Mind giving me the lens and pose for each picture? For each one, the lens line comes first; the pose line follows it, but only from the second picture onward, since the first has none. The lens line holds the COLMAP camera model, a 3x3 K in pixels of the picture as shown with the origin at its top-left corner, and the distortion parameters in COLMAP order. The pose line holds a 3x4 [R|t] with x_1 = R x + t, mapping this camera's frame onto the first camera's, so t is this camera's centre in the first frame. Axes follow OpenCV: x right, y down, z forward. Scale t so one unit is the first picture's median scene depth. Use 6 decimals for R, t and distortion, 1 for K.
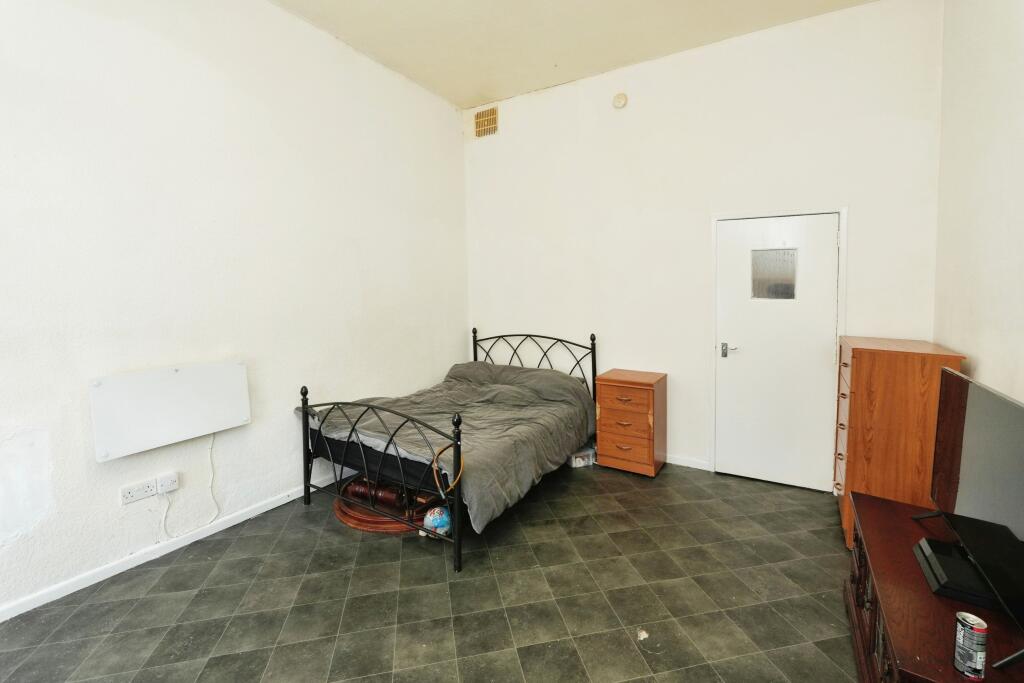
lens RADIAL K [[435.1, 0, 515.9], [0, 435.1, 325.2], [0, 0, 1]] dist [0.001079, -0.000086]
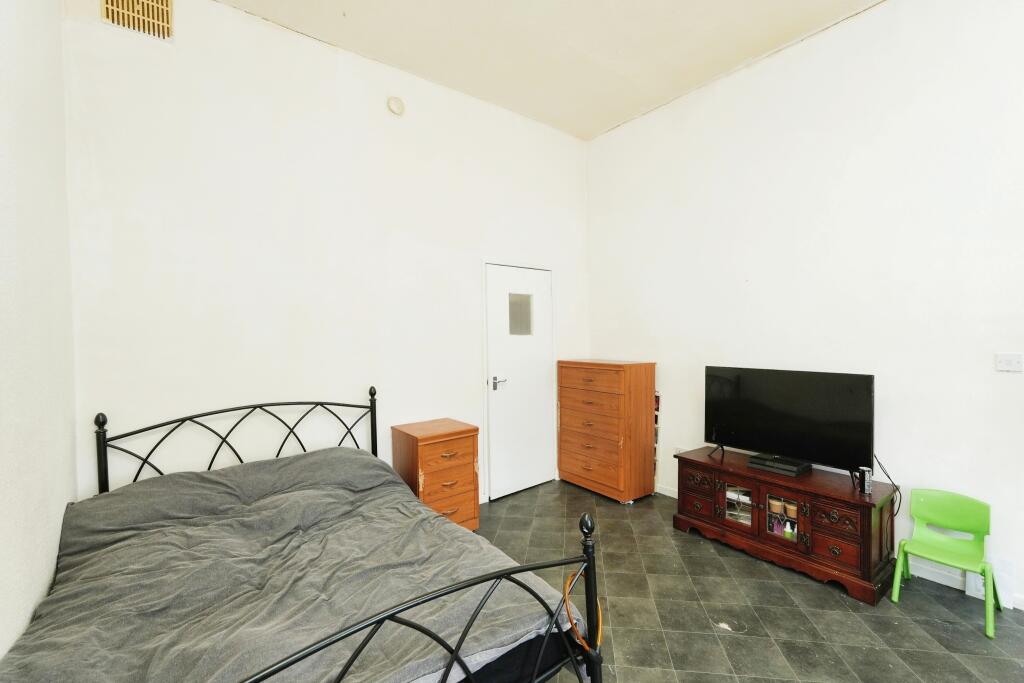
lens RADIAL K [[430.2, 0, 511.8], [0, 430.2, 338.6], [0, 0, 1]] dist [0.001231, -0.000209]
pose [[0.353717, -0.021388, 0.935108, -0.619725], [0.092867, 0.995602, -0.012356, -0.045049], [-0.930731, 0.091212, 0.354147, 0.699708]]
